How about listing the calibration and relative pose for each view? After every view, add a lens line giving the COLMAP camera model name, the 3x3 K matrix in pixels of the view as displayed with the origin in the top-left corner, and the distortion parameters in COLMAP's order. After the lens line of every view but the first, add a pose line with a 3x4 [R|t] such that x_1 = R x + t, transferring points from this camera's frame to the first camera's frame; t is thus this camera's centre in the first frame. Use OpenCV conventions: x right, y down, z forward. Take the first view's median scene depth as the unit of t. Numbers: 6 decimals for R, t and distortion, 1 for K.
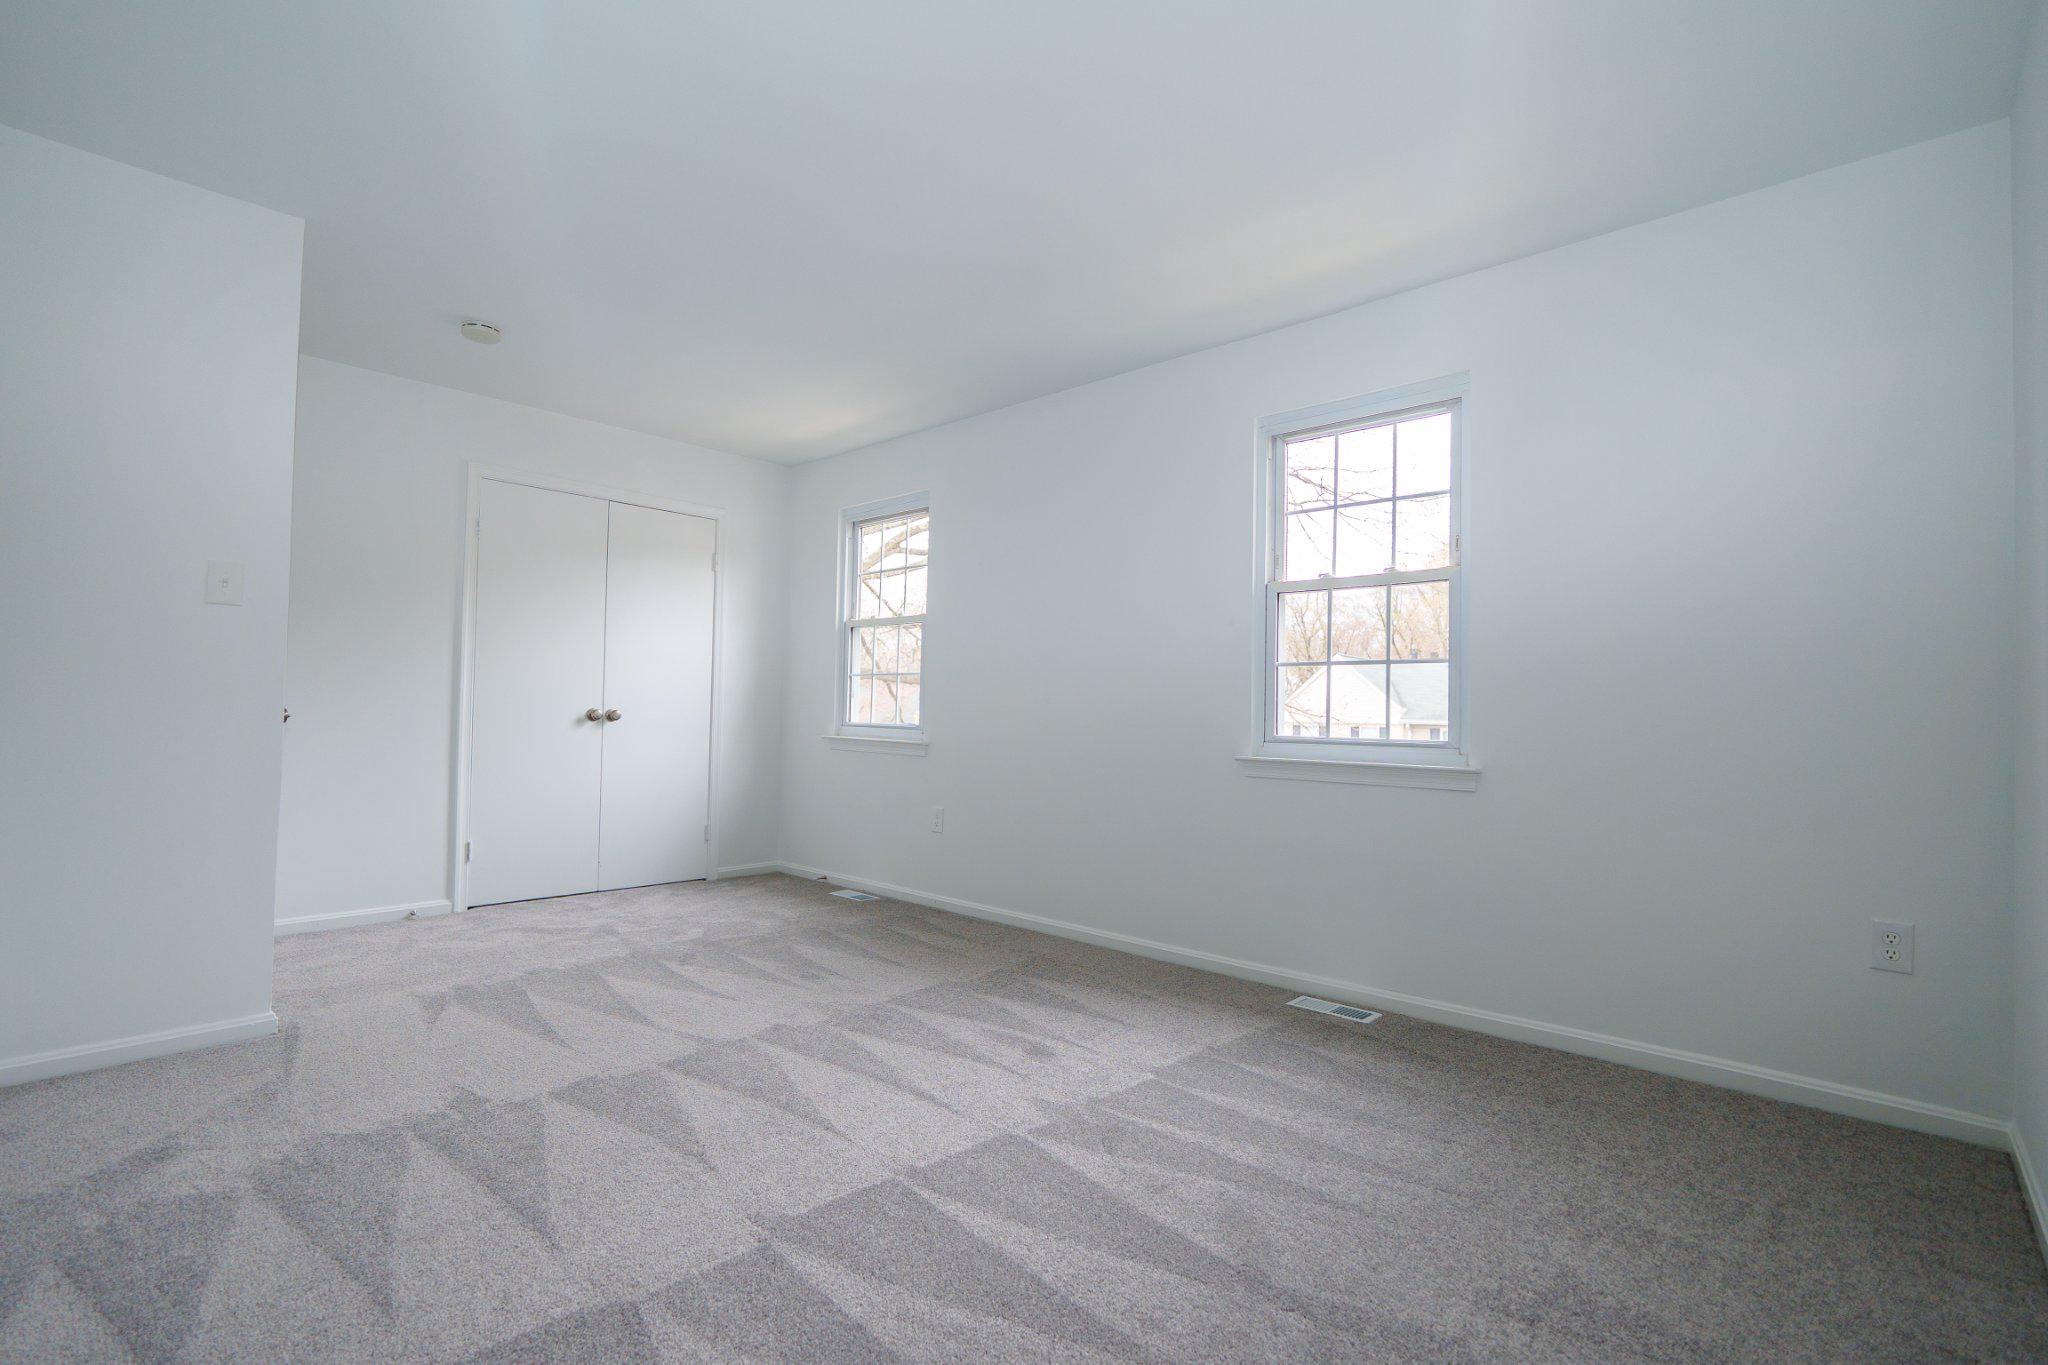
lens RADIAL K [[938.6, 0, 1003.6], [0, 938.6, 691.7], [0, 0, 1]] dist [-0.010093, 0.002986]
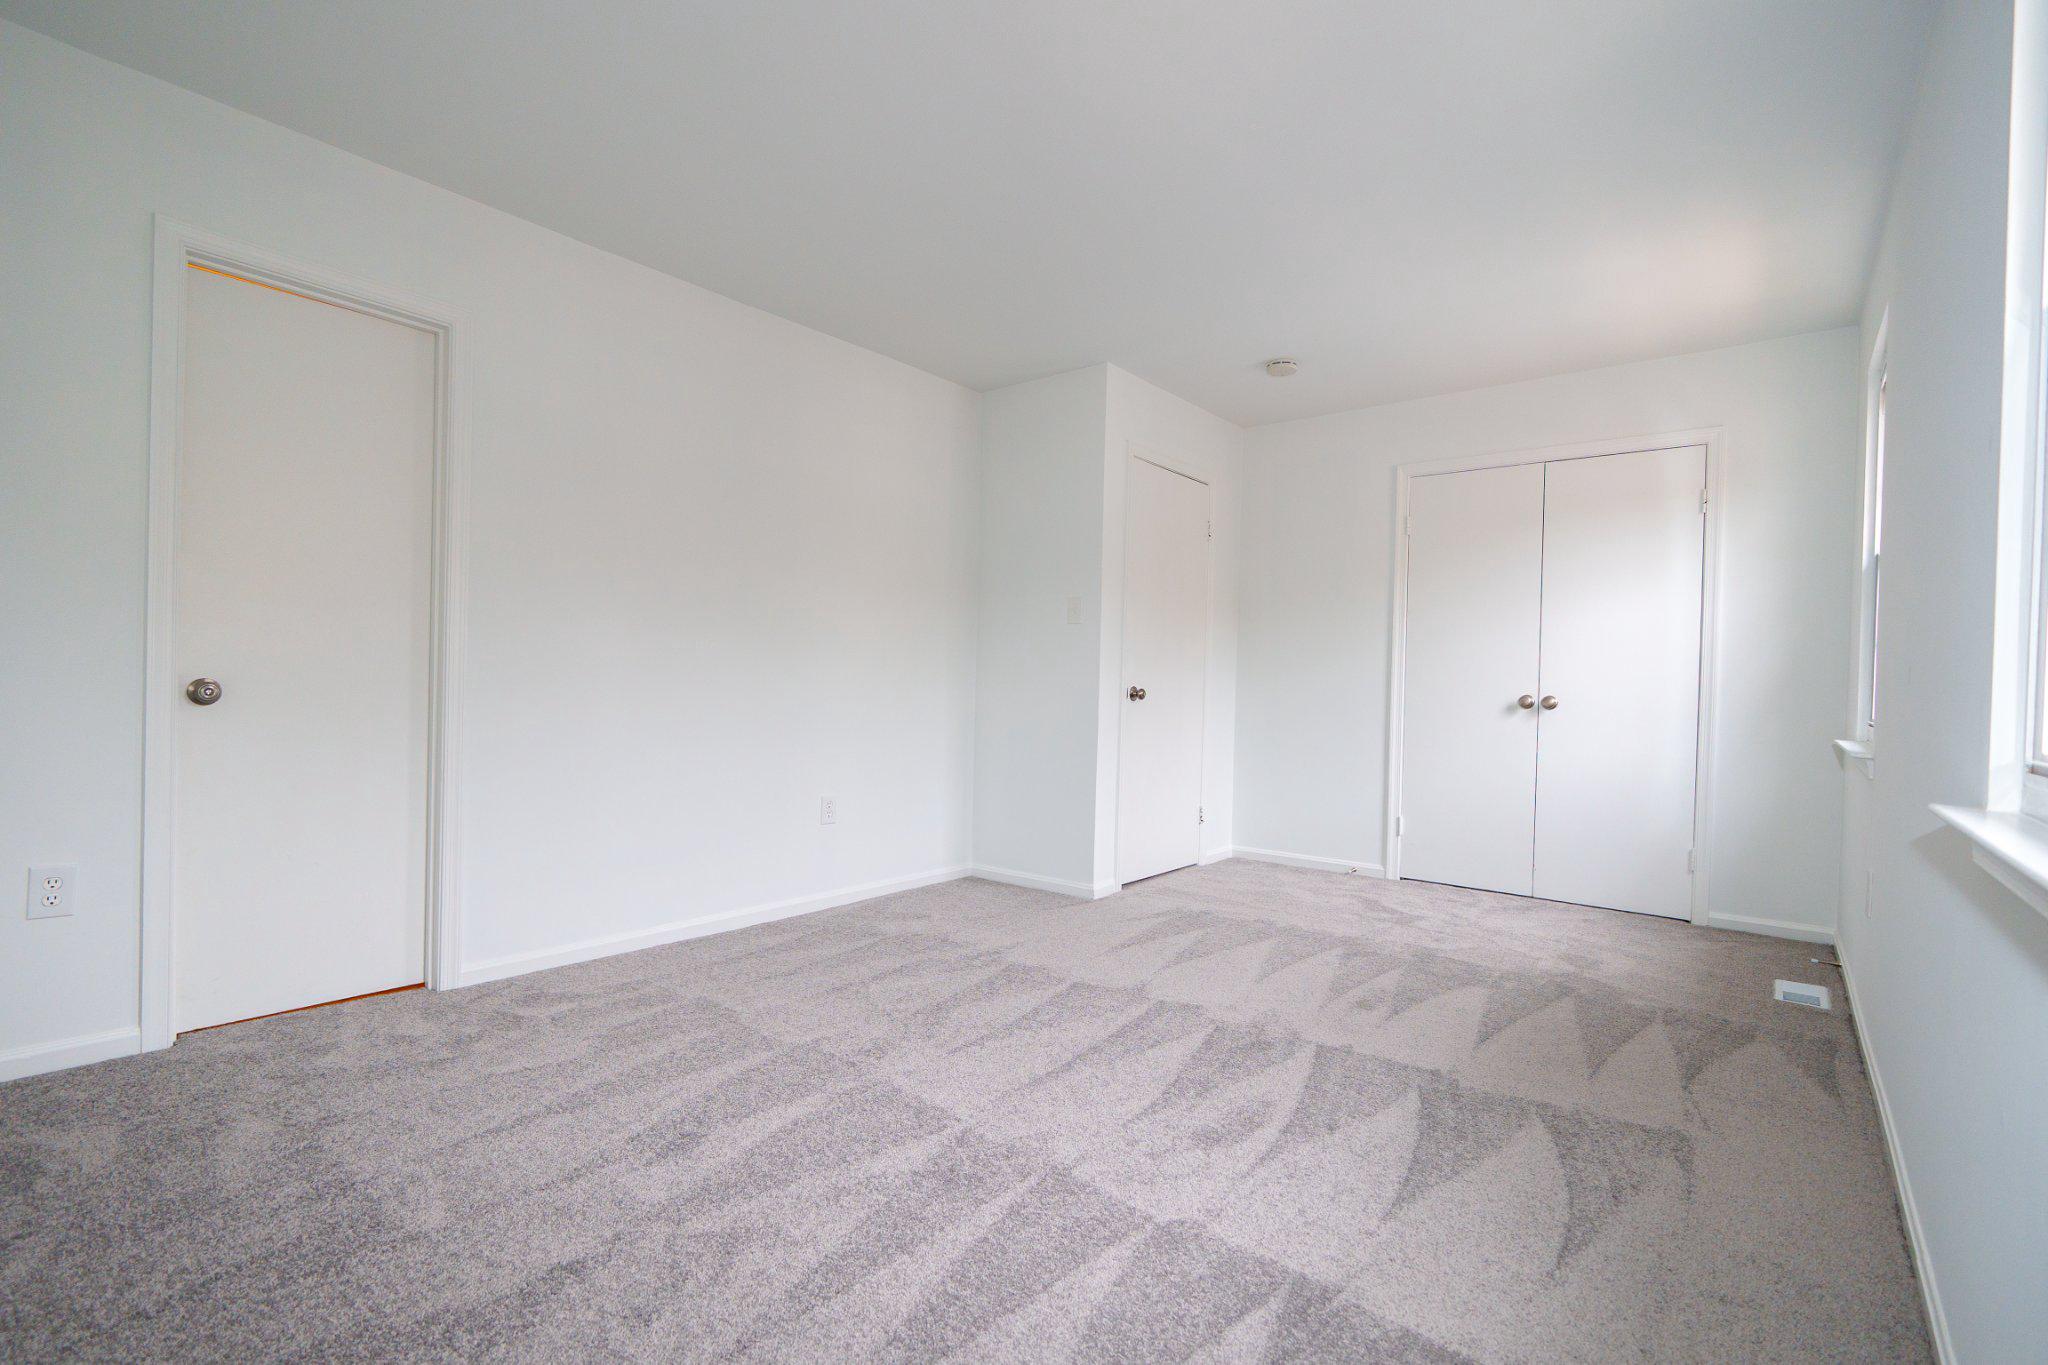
lens RADIAL K [[938.6, 0, 1029.3], [0, 938.6, 685.8], [0, 0, 1]] dist [-0.010093, 0.002986]
pose [[0.079030, -0.009209, -0.996830, 0.610607], [-0.000734, 0.999957, -0.009296, 0.025606], [0.996872, 0.001466, 0.079020, 0.629990]]
